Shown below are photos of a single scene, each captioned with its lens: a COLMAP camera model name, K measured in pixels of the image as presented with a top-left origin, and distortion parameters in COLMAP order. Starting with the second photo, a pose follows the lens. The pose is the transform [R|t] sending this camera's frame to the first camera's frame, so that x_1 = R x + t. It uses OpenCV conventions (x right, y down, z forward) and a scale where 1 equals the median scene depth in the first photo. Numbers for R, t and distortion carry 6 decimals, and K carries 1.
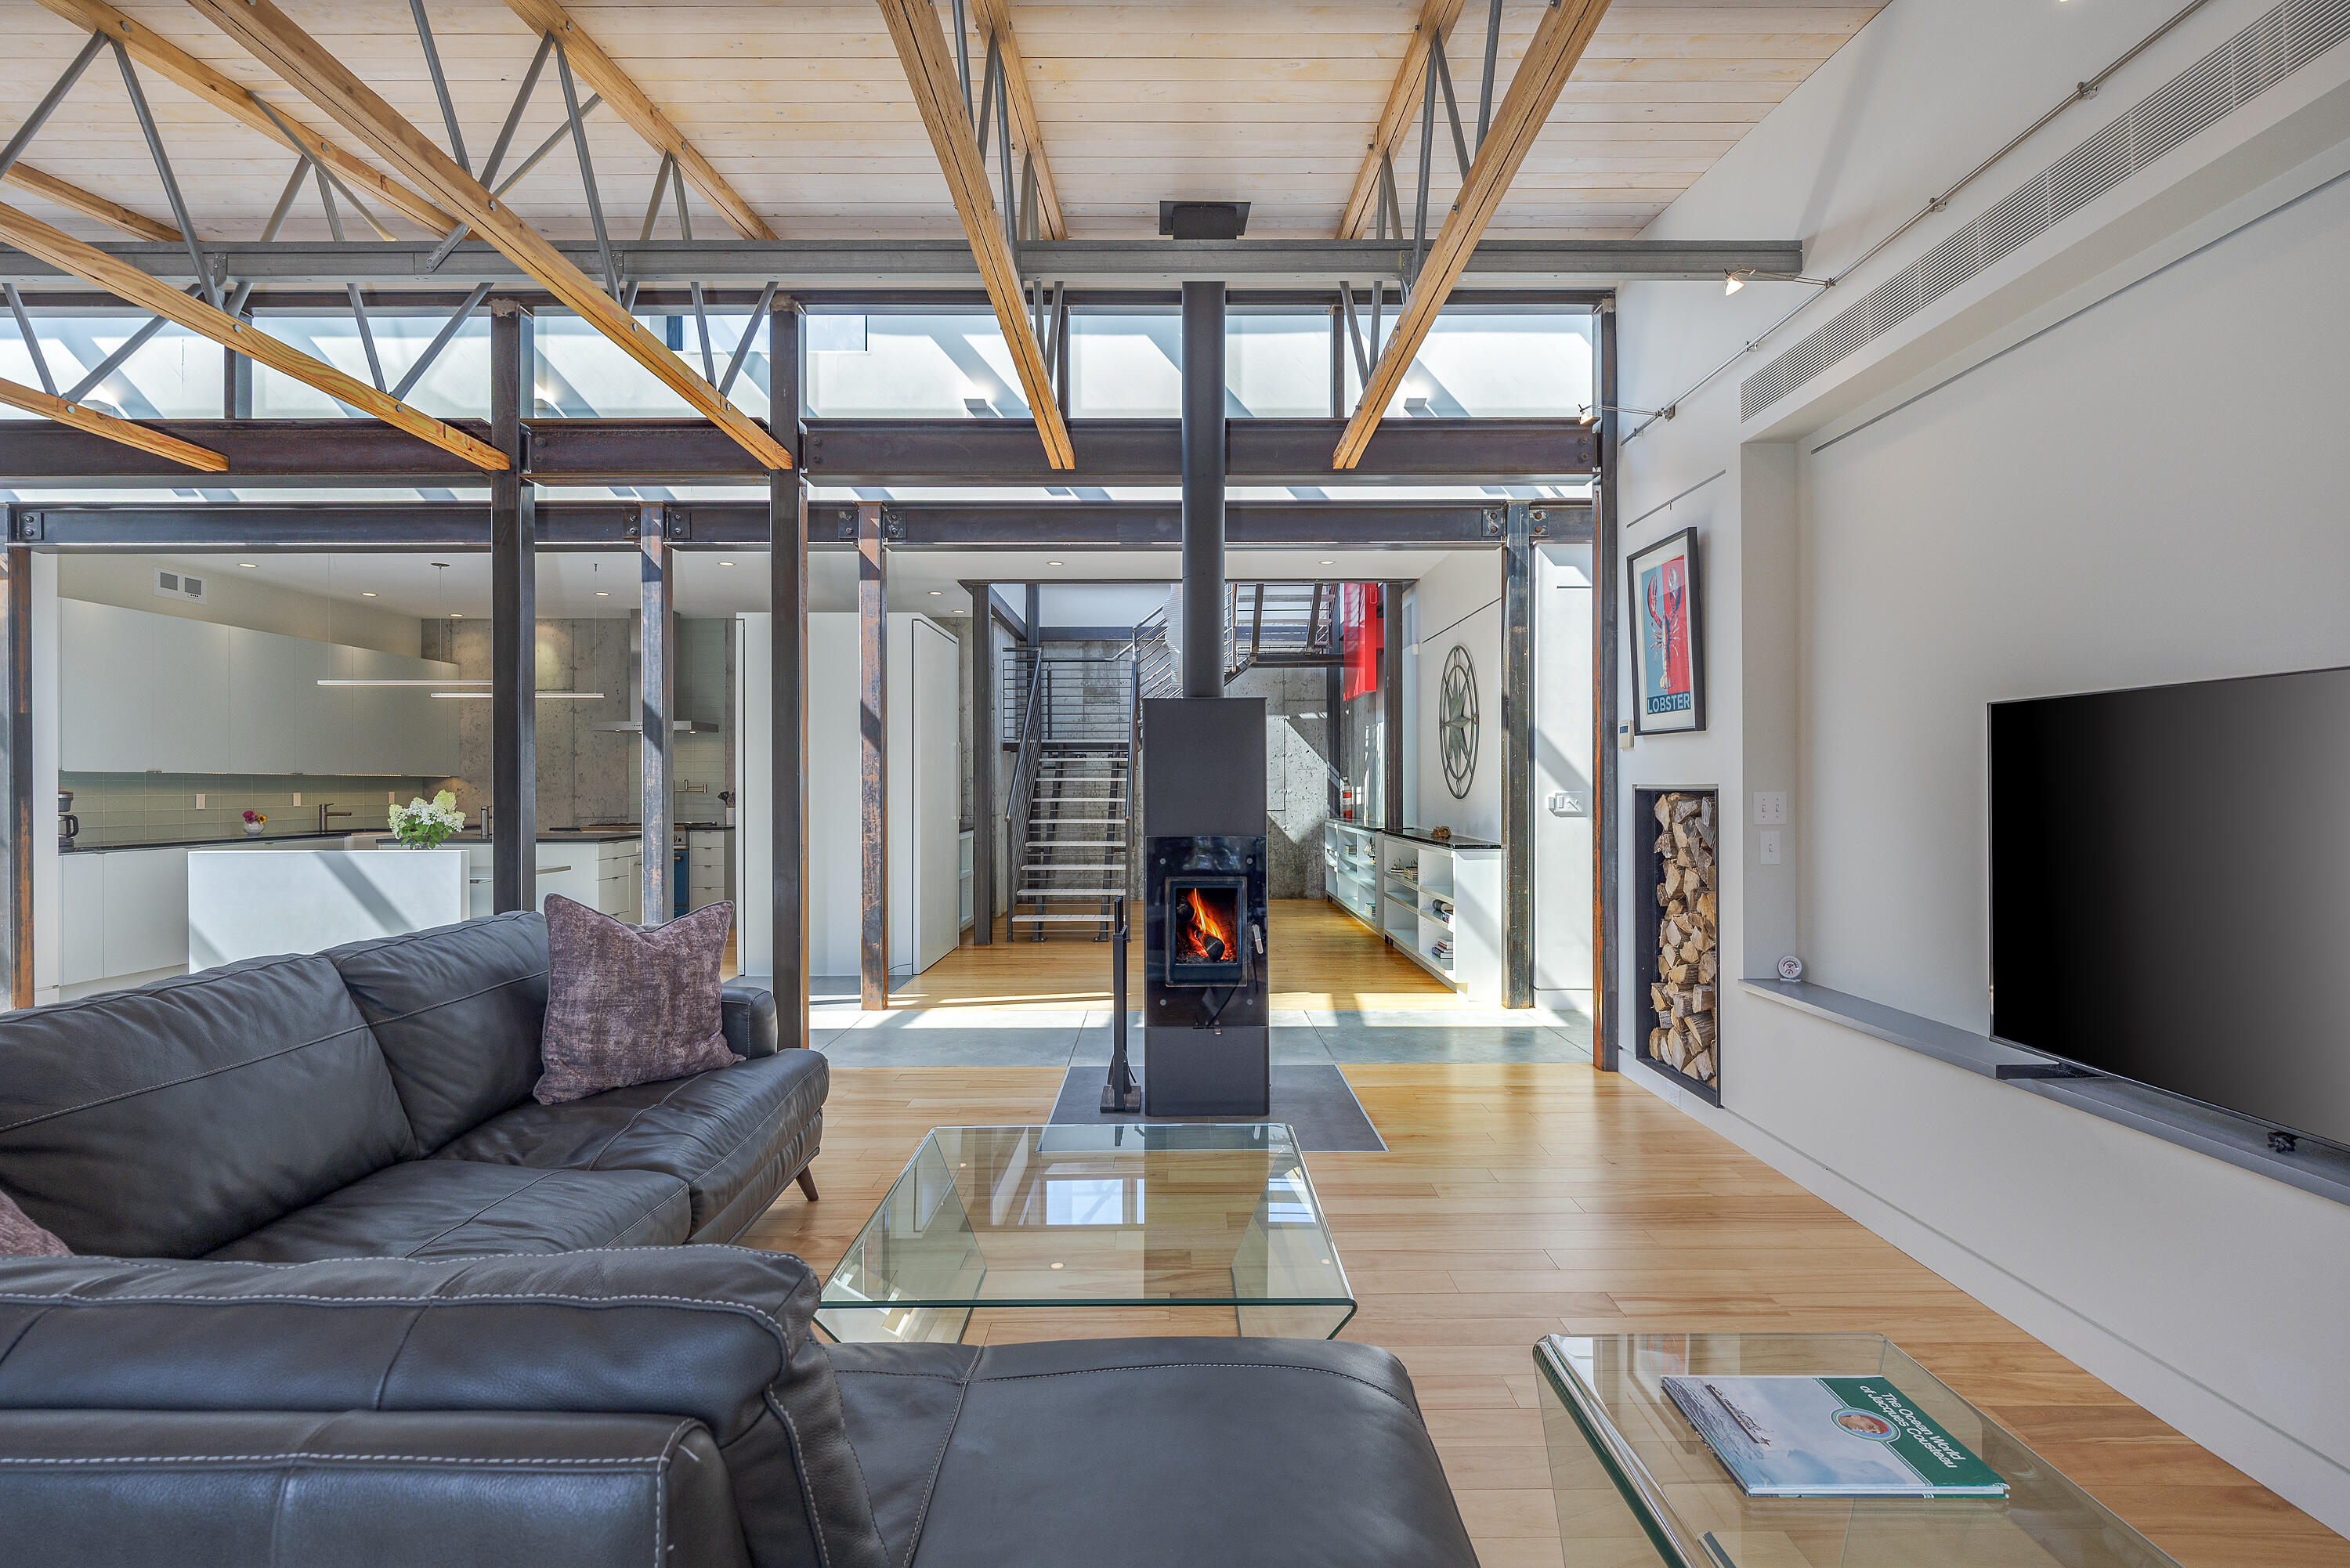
lens RADIAL K [[1102.2, 0, 1175.0], [0, 1102.2, 784.0], [0, 0, 1]] dist [0.000267, 0.000085]
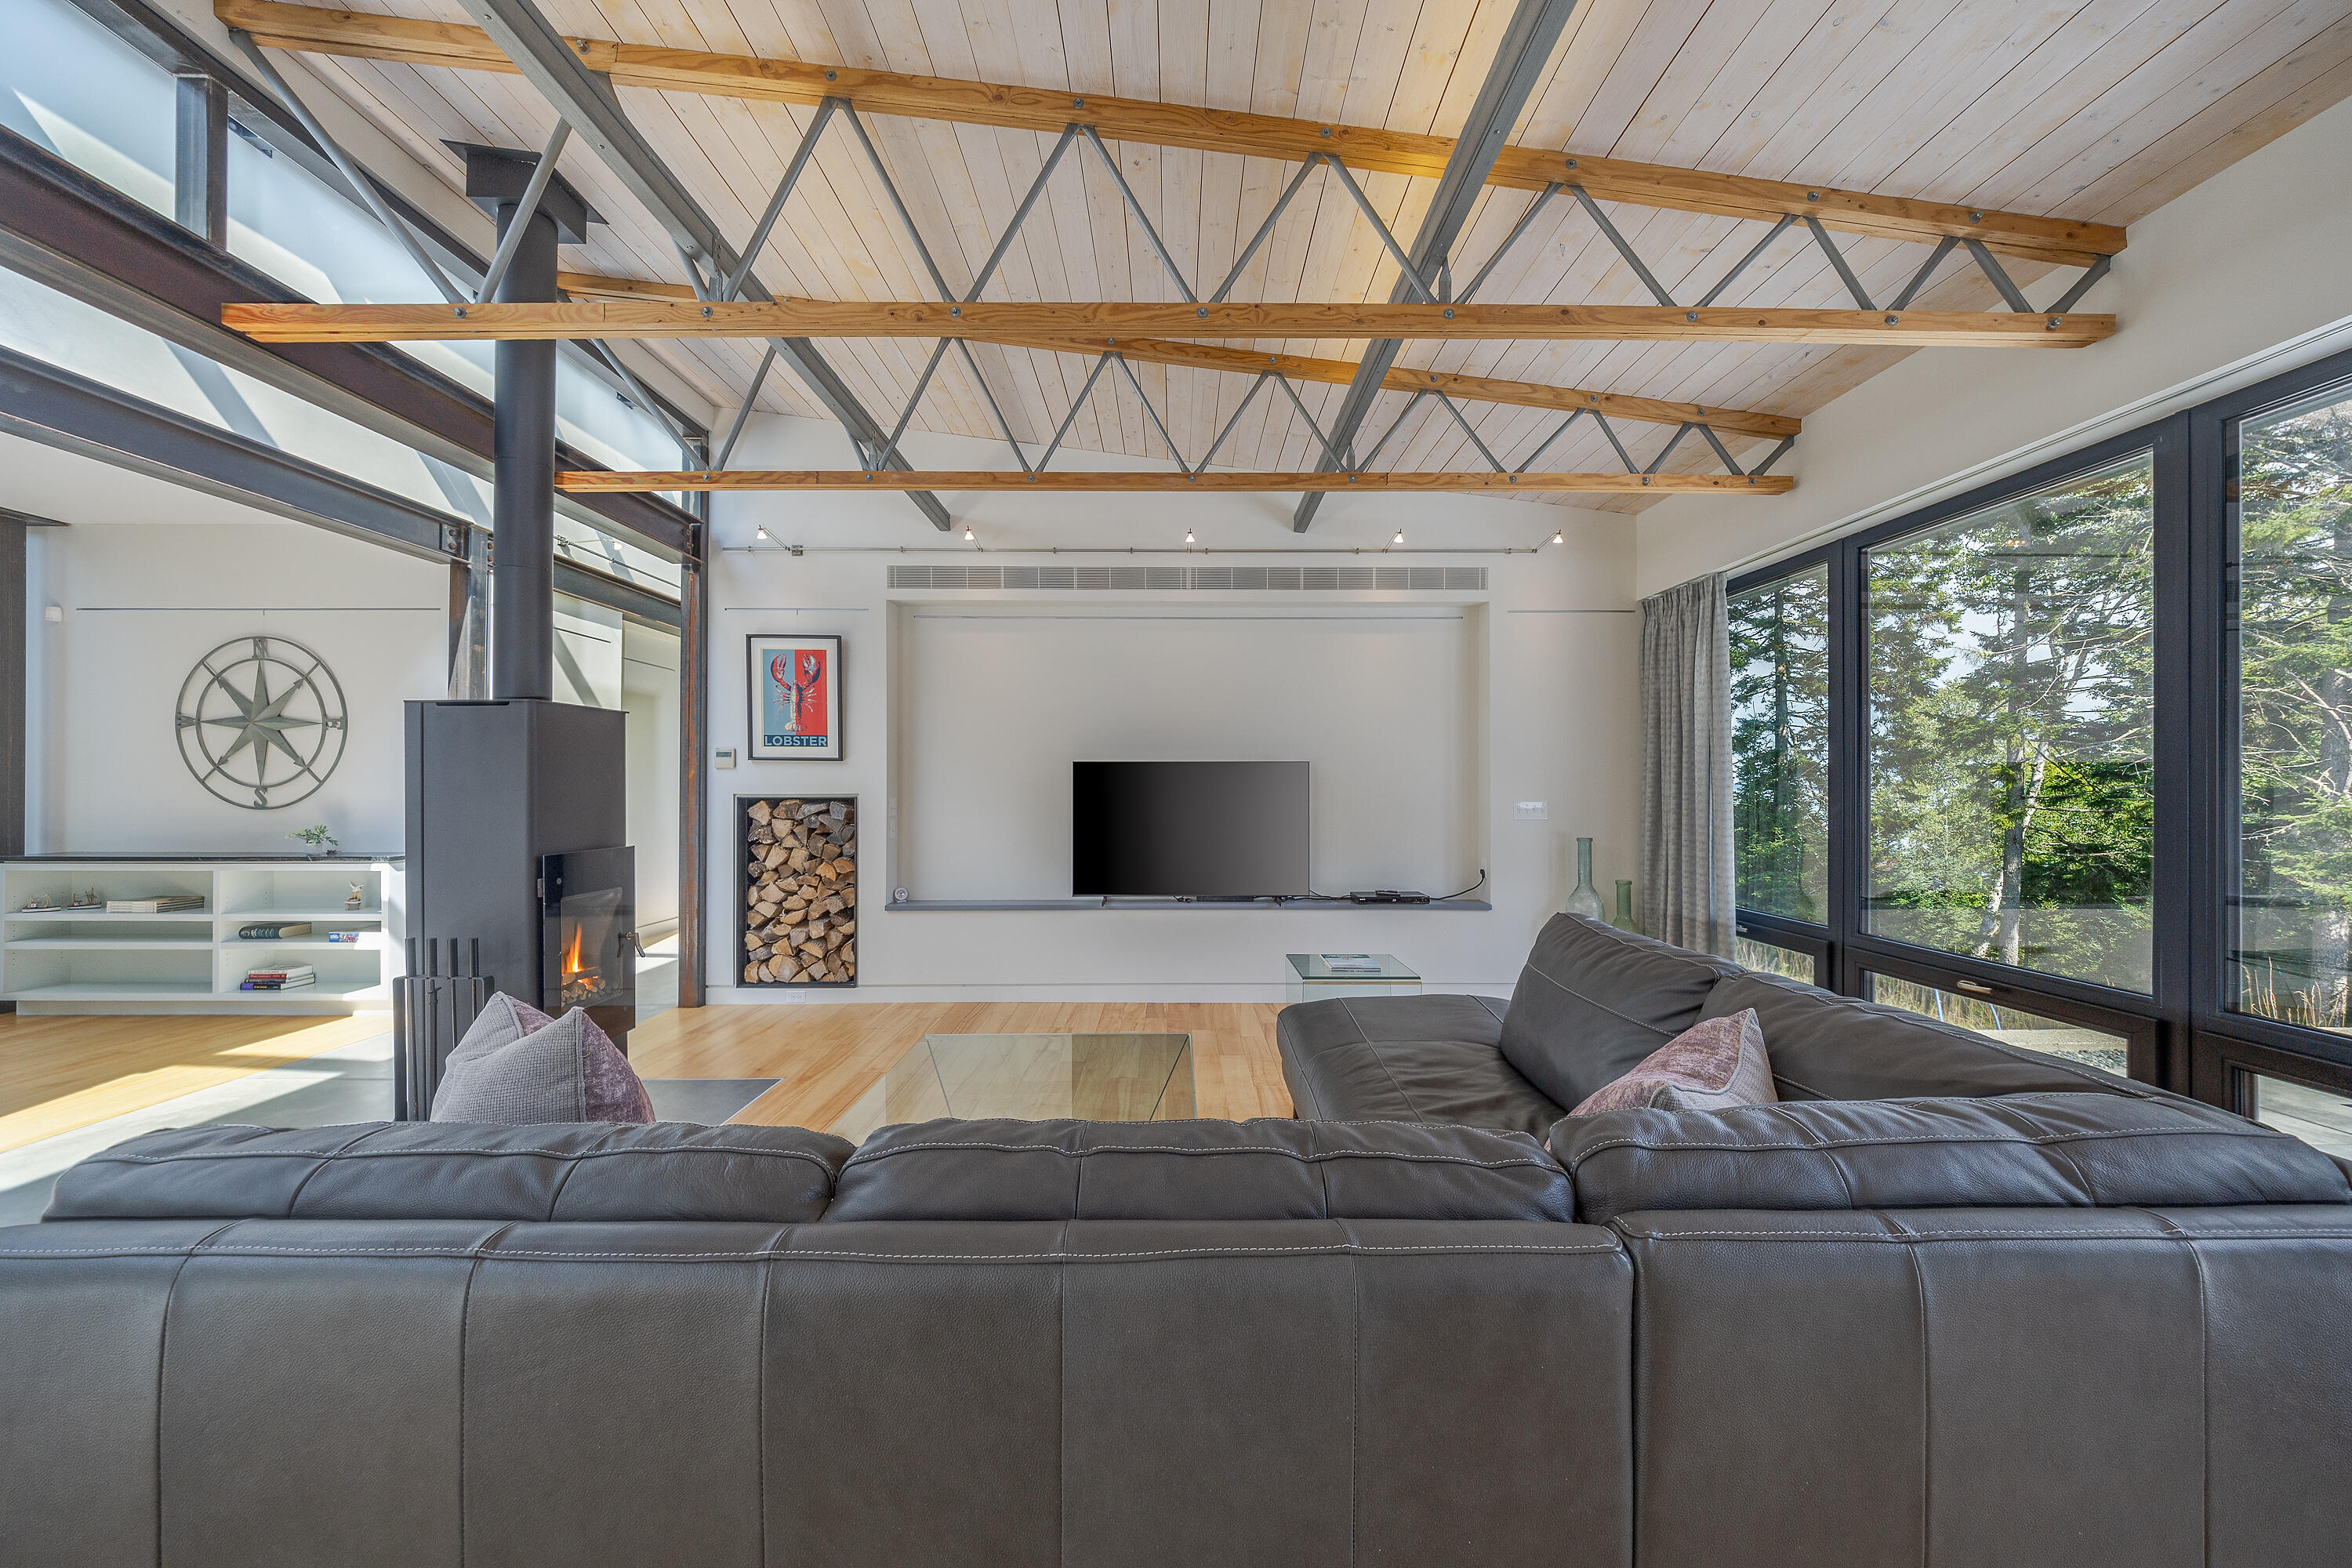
lens RADIAL K [[775.2, 0, 1177.9], [0, 775.2, 789.5], [0, 0, 1]] dist [-0.016885, -0.000089]
pose [[-0.004954, 0.002098, 0.999986, -0.681338], [-0.003055, 0.999993, -0.002113, -0.005721], [-0.999983, -0.003066, -0.004948, 0.519419]]
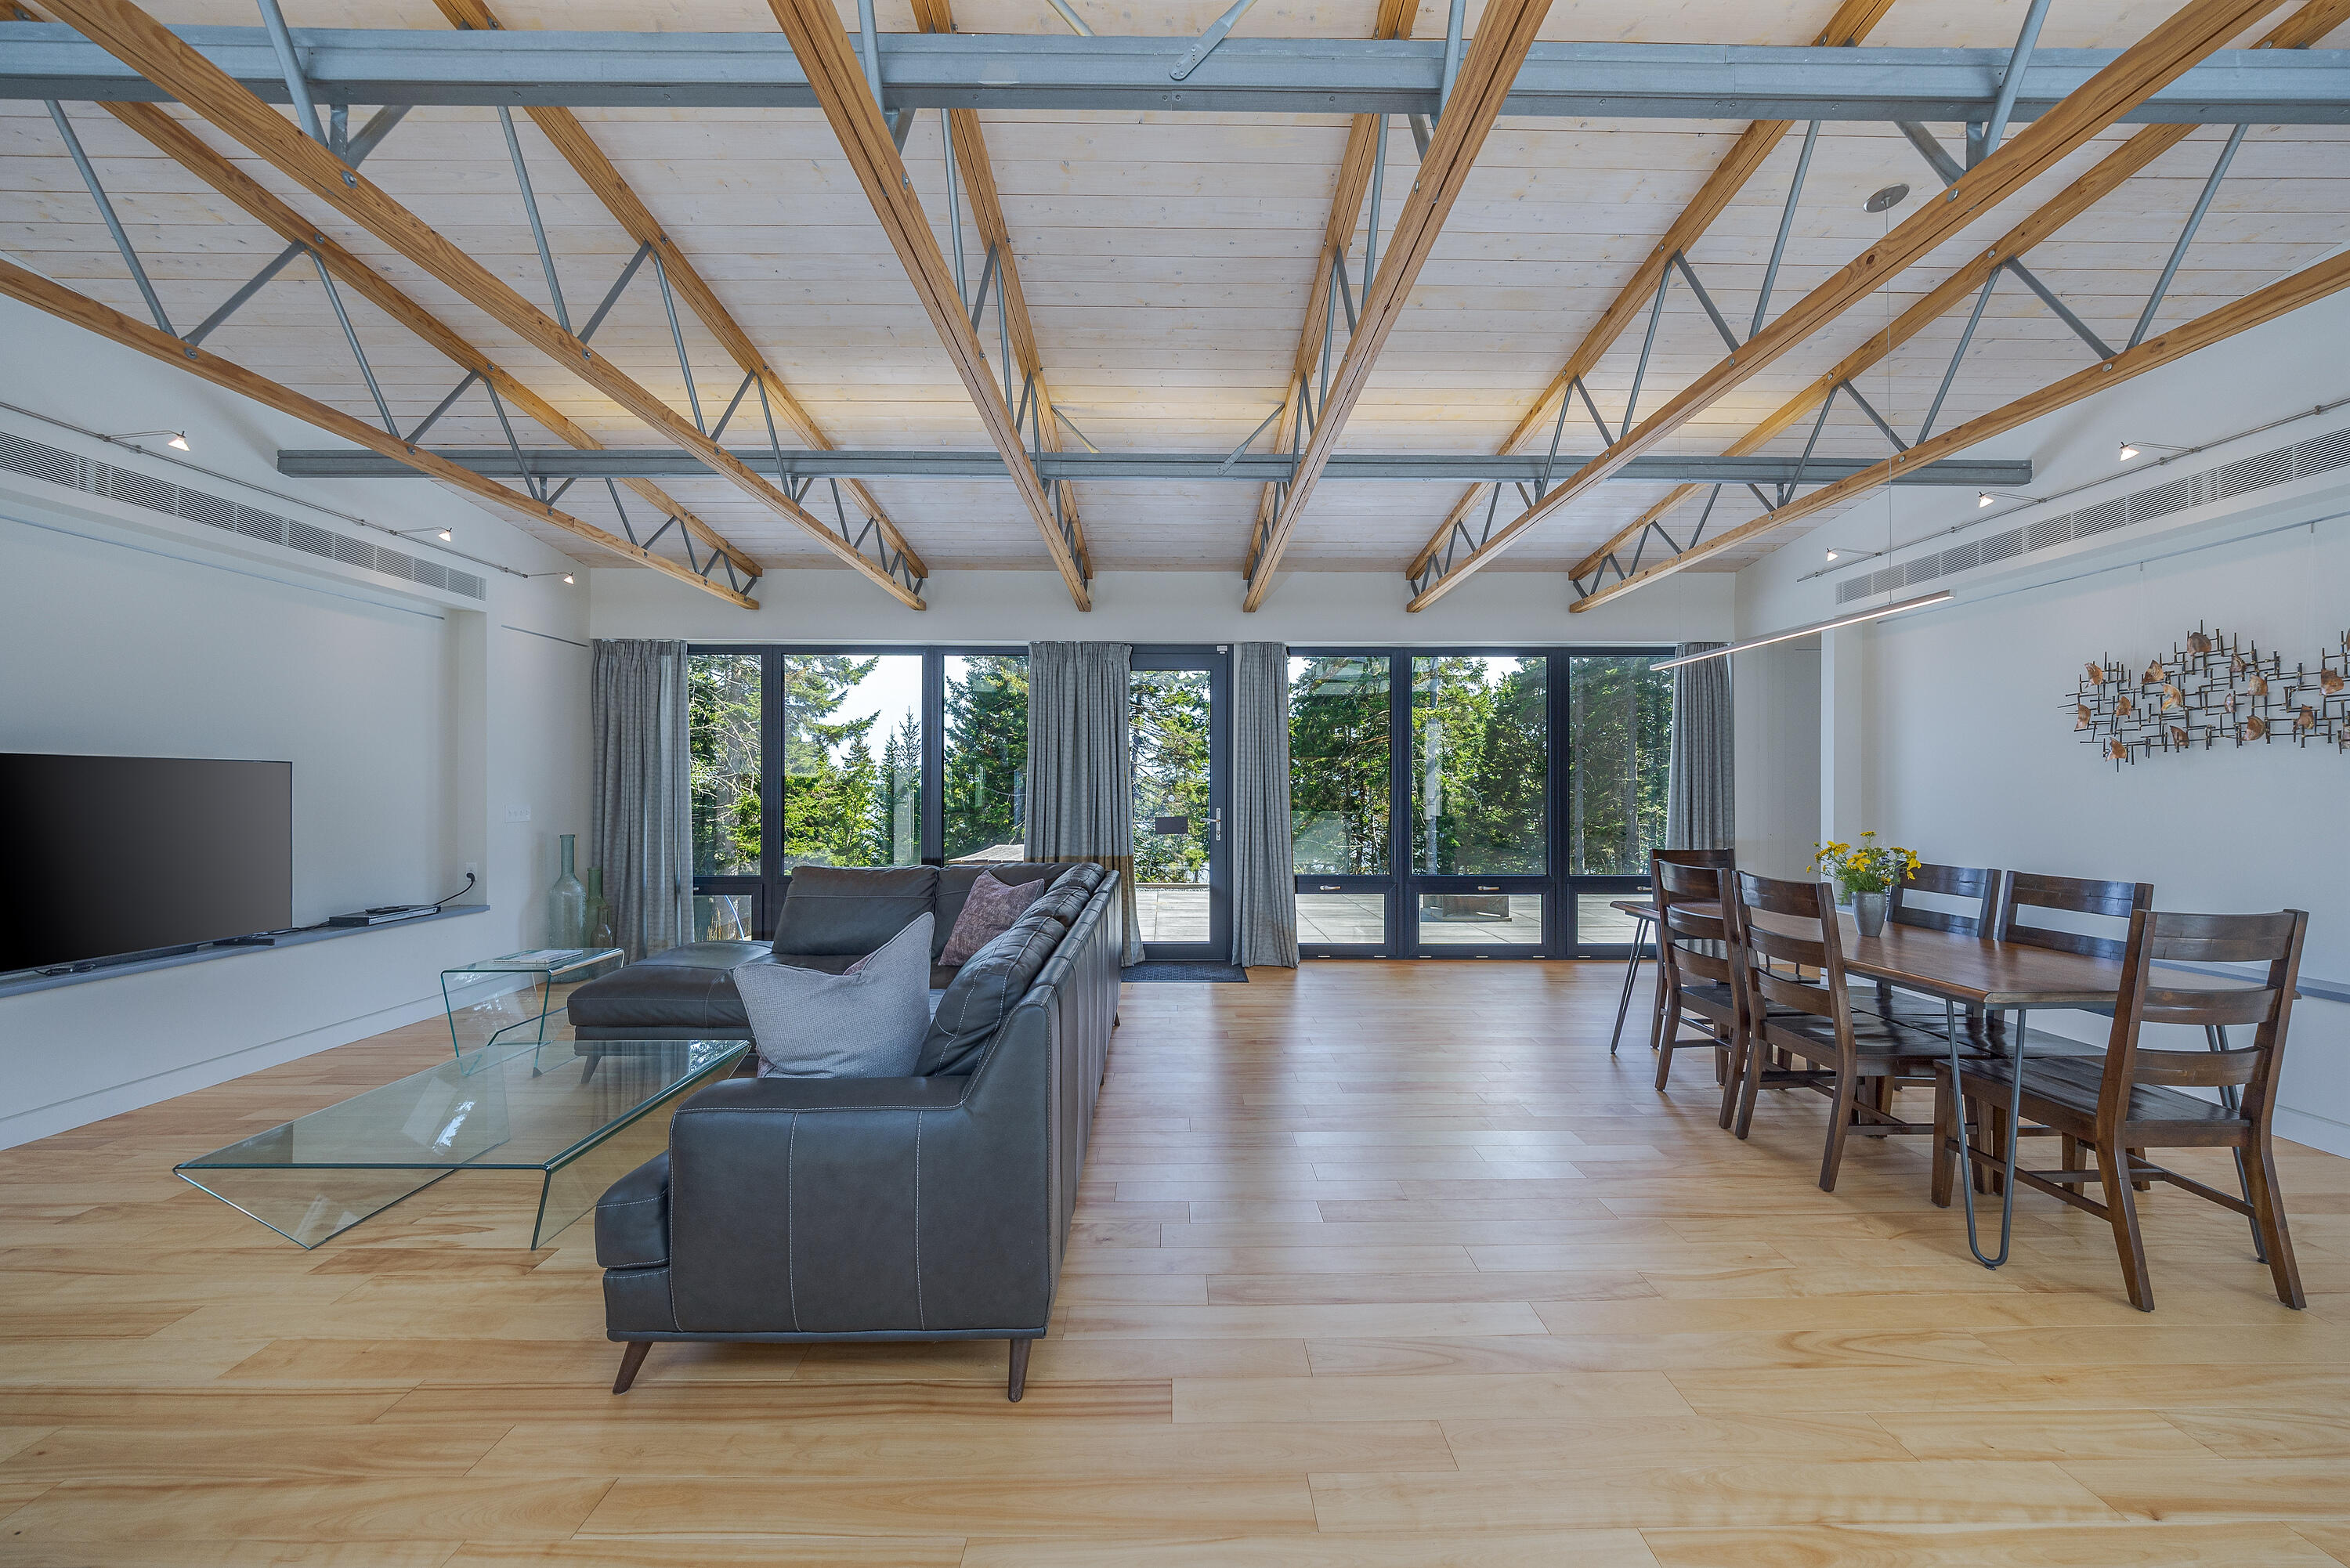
lens RADIAL K [[774.5, 0, 1176.9], [0, 774.5, 789.5], [0, 0, 1]] dist [-0.016885, -0.000089]
pose [[-0.999963, 0.000260, -0.008541, -0.584963], [0.000277, 0.999998, -0.001992, -0.013917], [0.008540, -0.001994, -0.999962, 1.257040]]
